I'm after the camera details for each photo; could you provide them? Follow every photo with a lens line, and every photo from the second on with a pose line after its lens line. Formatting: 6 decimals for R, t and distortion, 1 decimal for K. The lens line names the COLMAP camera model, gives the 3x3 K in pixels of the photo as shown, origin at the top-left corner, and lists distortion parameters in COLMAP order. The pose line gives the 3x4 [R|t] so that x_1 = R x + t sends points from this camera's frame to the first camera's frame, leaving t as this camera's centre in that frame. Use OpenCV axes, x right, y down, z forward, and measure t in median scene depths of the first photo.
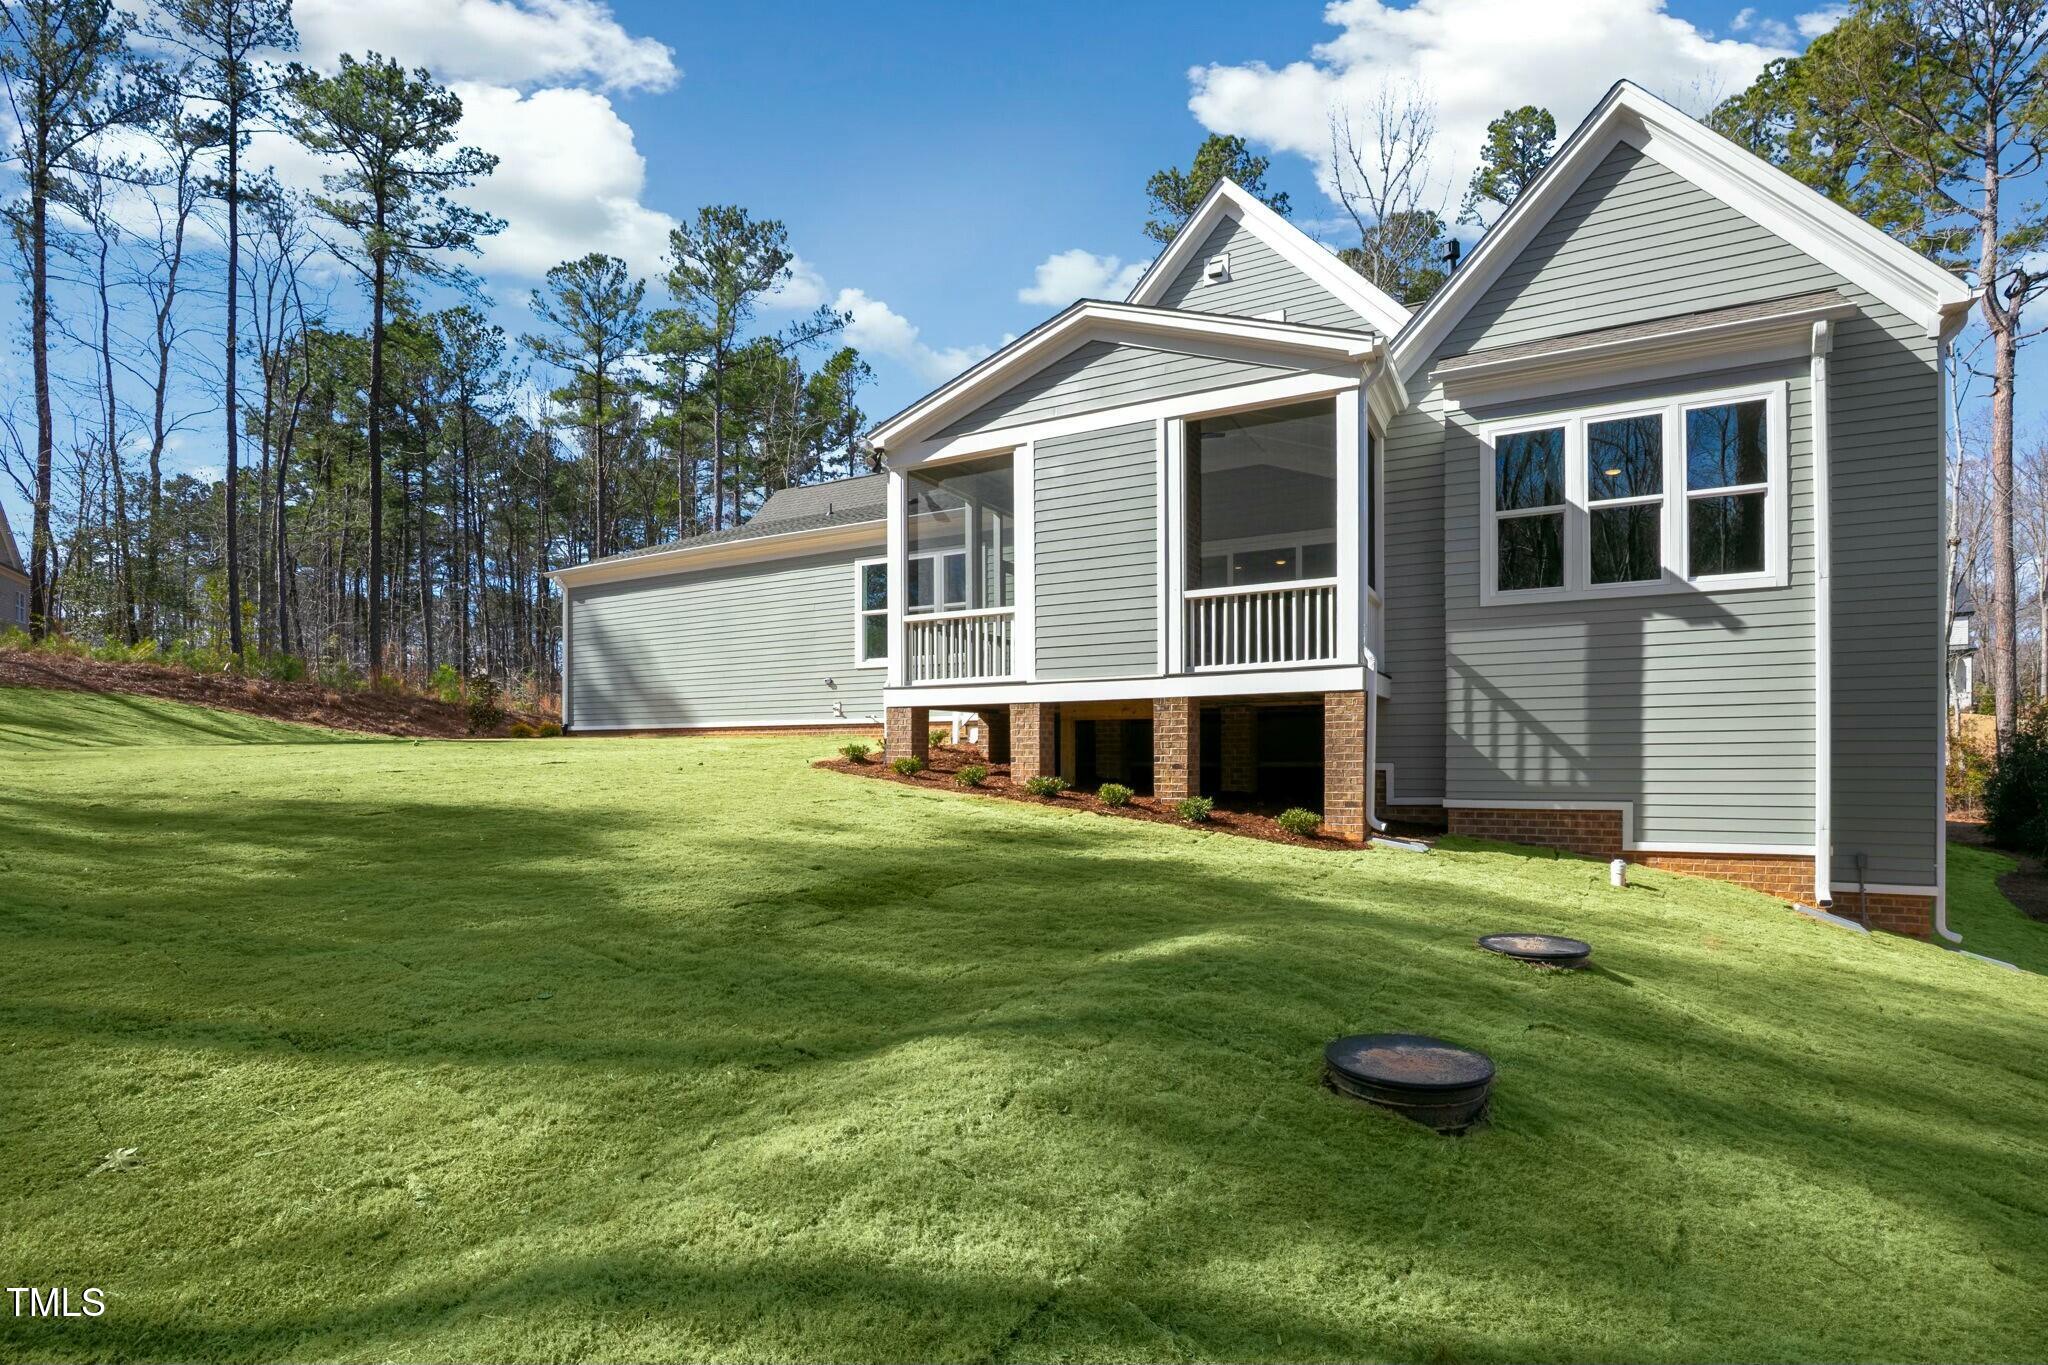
lens RADIAL K [[958.8, 0, 1022.8], [0, 958.8, 770.2], [0, 0, 1]] dist [-0.026826, 0.004170]
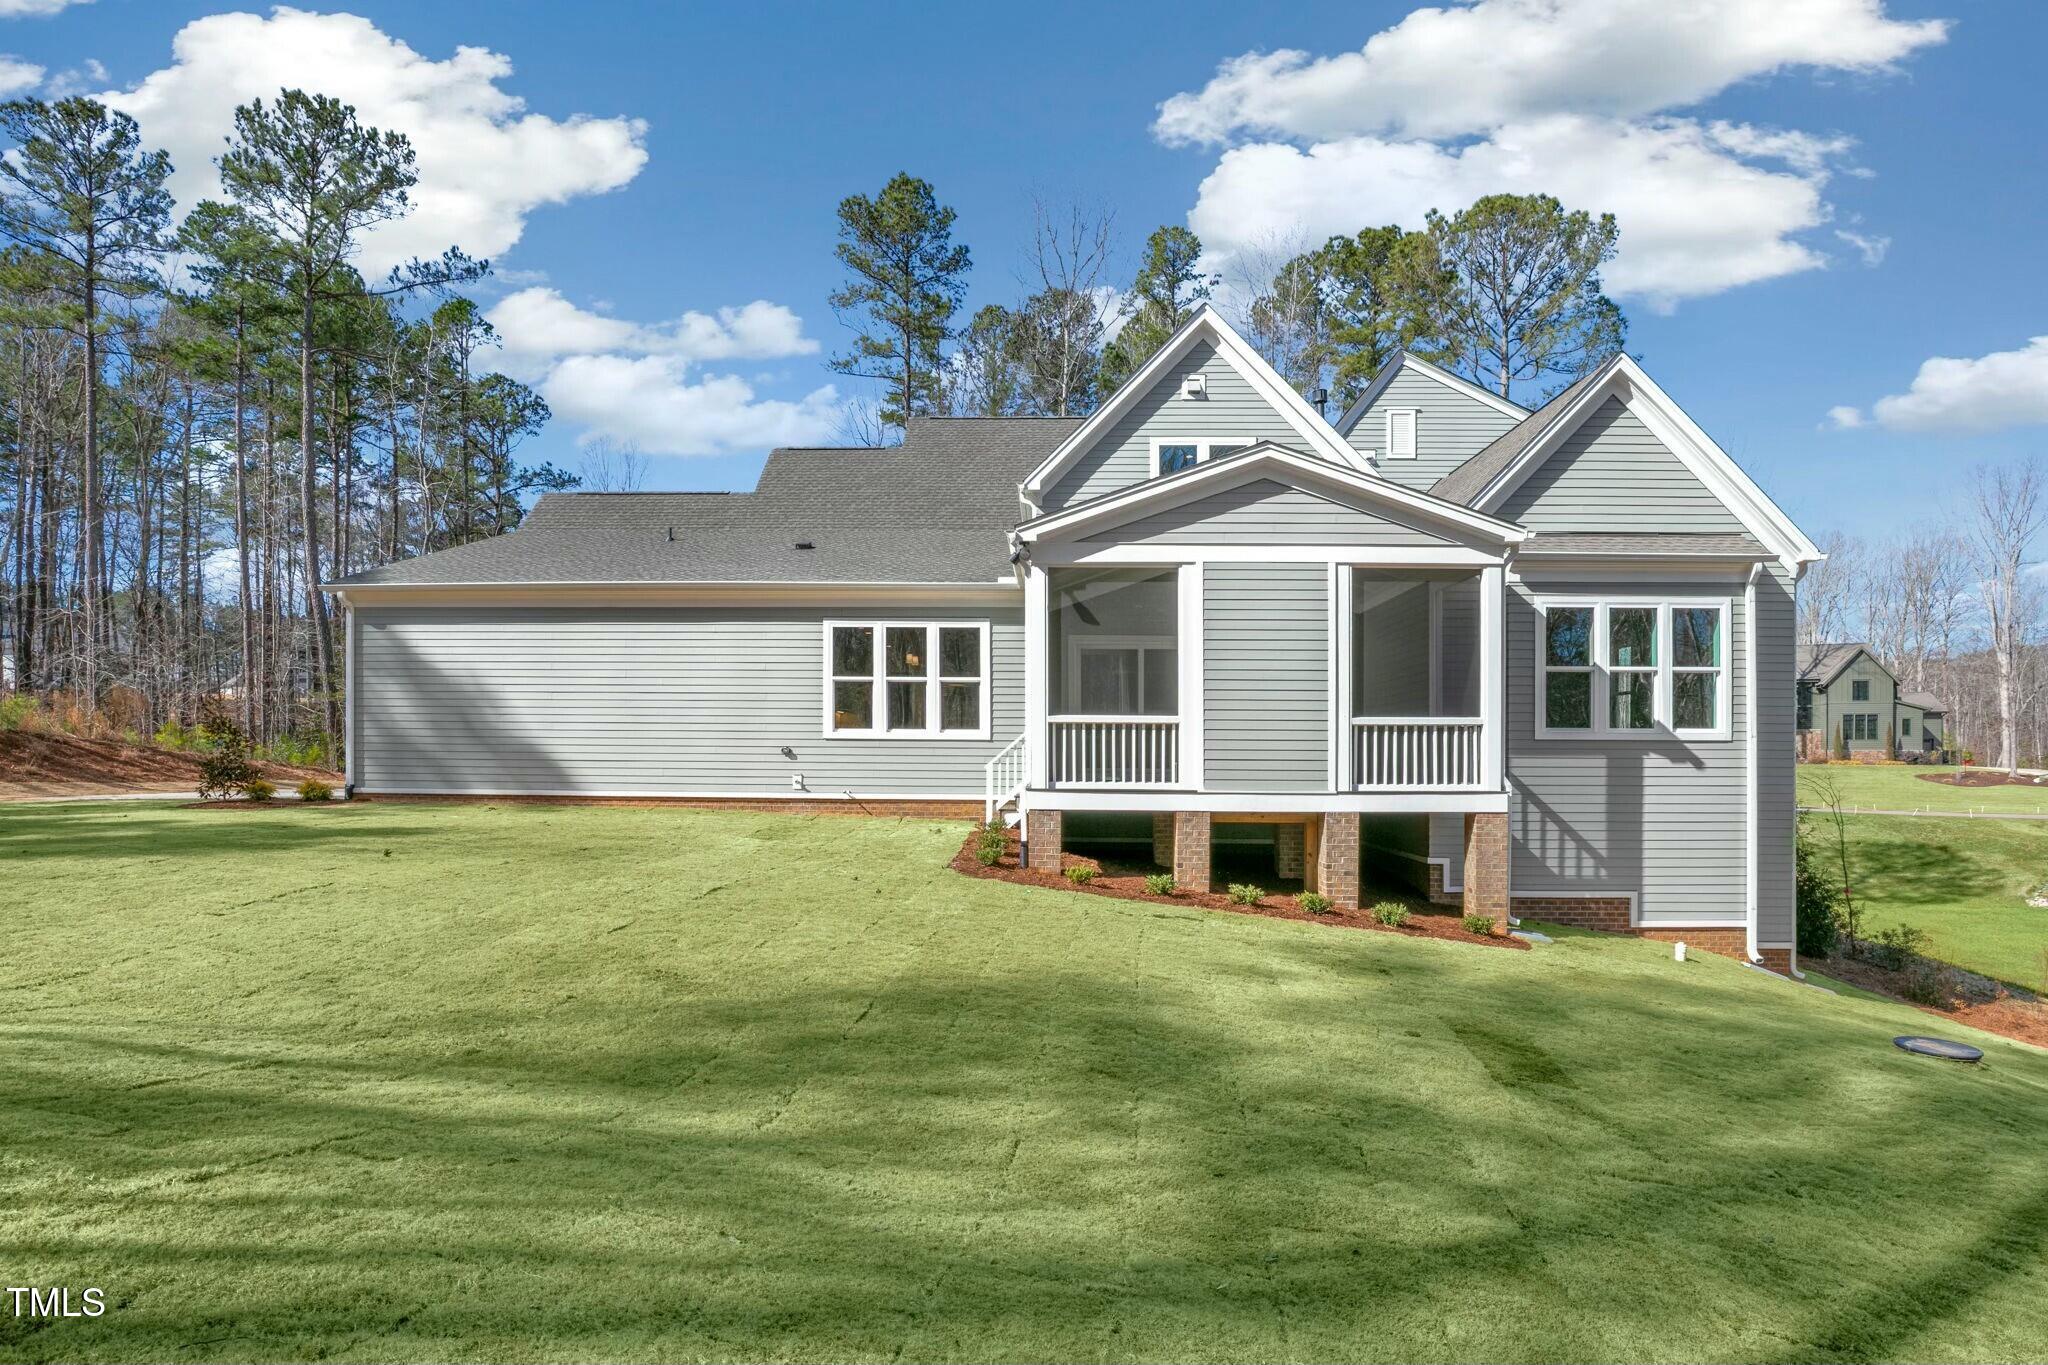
lens RADIAL K [[958.8, 0, 1022.8], [0, 958.8, 770.2], [0, 0, 1]] dist [-0.026826, 0.004170]
pose [[0.896367, 0.006272, 0.443269, -0.701047], [-0.003757, 0.999971, -0.006551, -0.119909], [-0.443297, 0.004206, 0.896365, 0.163418]]
